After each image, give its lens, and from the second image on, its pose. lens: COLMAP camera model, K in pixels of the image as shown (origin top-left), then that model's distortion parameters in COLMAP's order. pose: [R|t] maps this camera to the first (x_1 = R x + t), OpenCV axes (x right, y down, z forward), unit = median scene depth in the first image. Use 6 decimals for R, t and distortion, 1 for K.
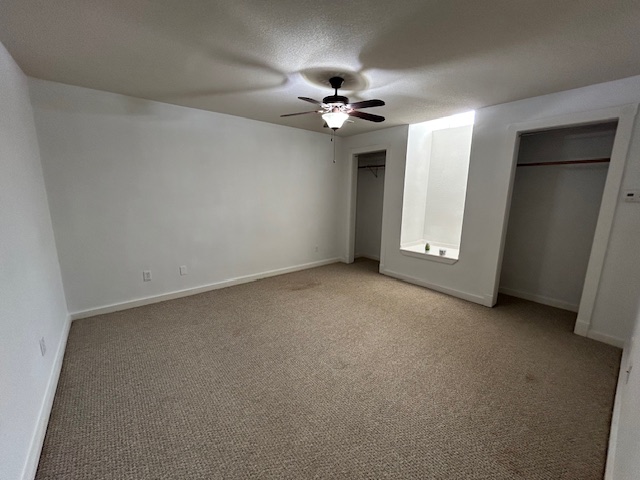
lens RADIAL K [[257.0, 0, 320.0], [0, 257.0, 240.0], [0, 0, 1]] dist [-0.000159, -0.000066]
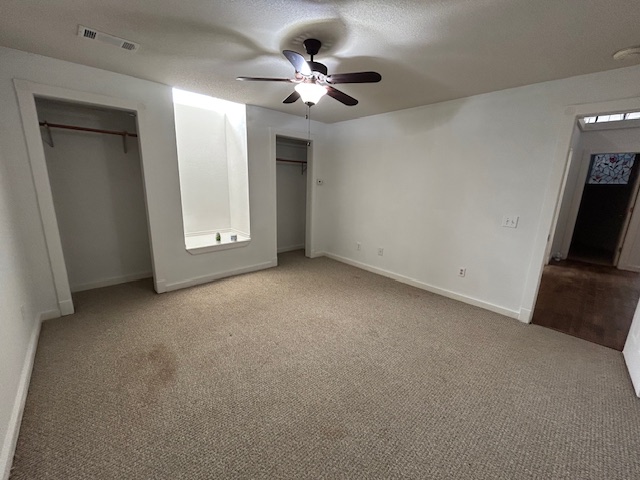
lens RADIAL K [[259.9, 0, 319.3], [0, 259.9, 238.3], [0, 0, 1]] dist [0.000680, 0.000075]
pose [[-0.049145, -0.224534, 0.973226, -0.580938], [0.158953, 0.960227, 0.229561, -0.141267], [-0.986062, 0.165979, -0.011500, 0.719925]]
